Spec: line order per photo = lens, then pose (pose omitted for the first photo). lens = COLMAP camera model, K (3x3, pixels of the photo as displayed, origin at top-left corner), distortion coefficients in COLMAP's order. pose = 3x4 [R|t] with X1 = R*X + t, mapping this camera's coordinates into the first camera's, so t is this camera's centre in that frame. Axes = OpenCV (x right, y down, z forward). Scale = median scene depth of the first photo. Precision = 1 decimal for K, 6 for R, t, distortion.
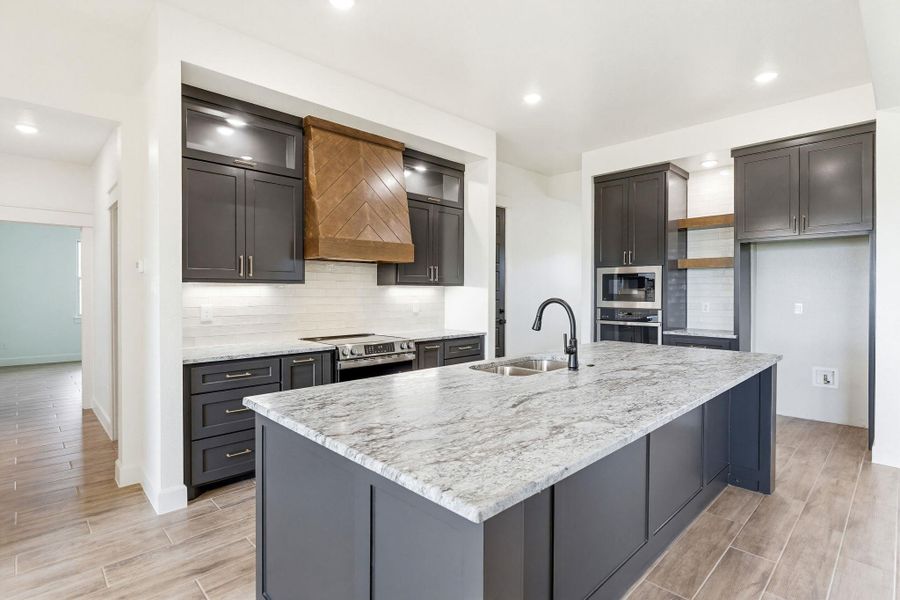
lens RADIAL K [[440.7, 0, 450.0], [0, 440.7, 300.0], [0, 0, 1]] dist [0.000171, 0.000520]
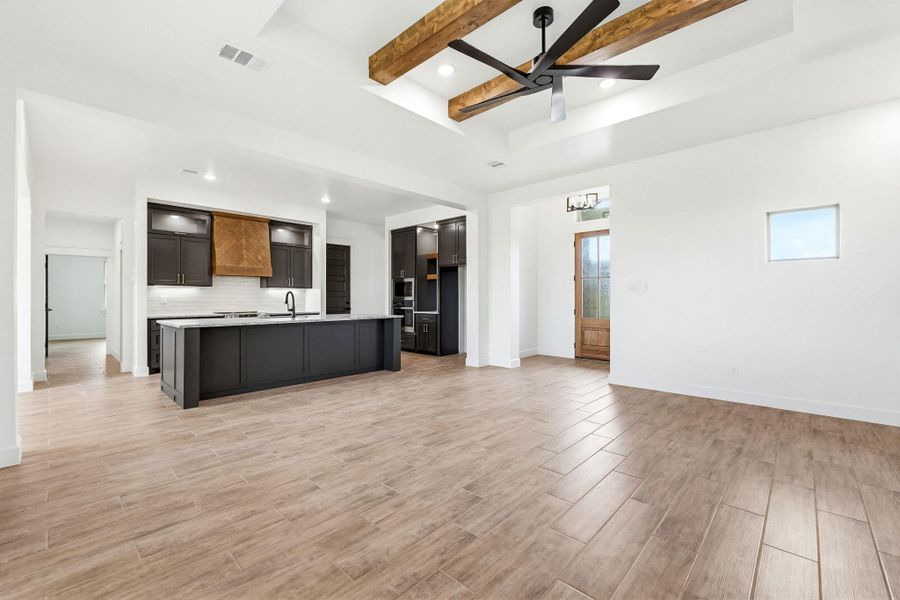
lens RADIAL K [[374.1, 0, 450.0], [0, 374.1, 300.0], [0, 0, 1]] dist [-0.002692, -0.000333]
pose [[0.998993, -0.001961, 0.044816, 0.589366], [0.002673, 0.999871, -0.015831, 0.047819], [-0.044779, 0.015935, 0.998870, -0.691910]]
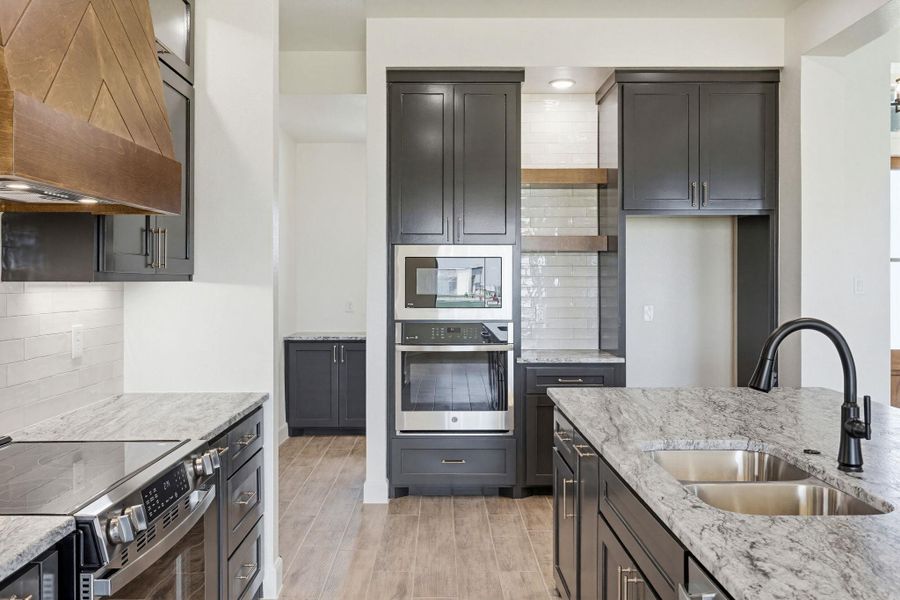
lens RADIAL K [[760.7, 0, 448.8], [0, 760.7, 297.1], [0, 0, 1]] dist [-0.004906, -0.001057]
pose [[0.696248, -0.017188, 0.717595, -0.314645], [0.015591, 0.999840, 0.008822, -0.021298], [-0.717632, 0.005046, 0.696404, 0.381403]]
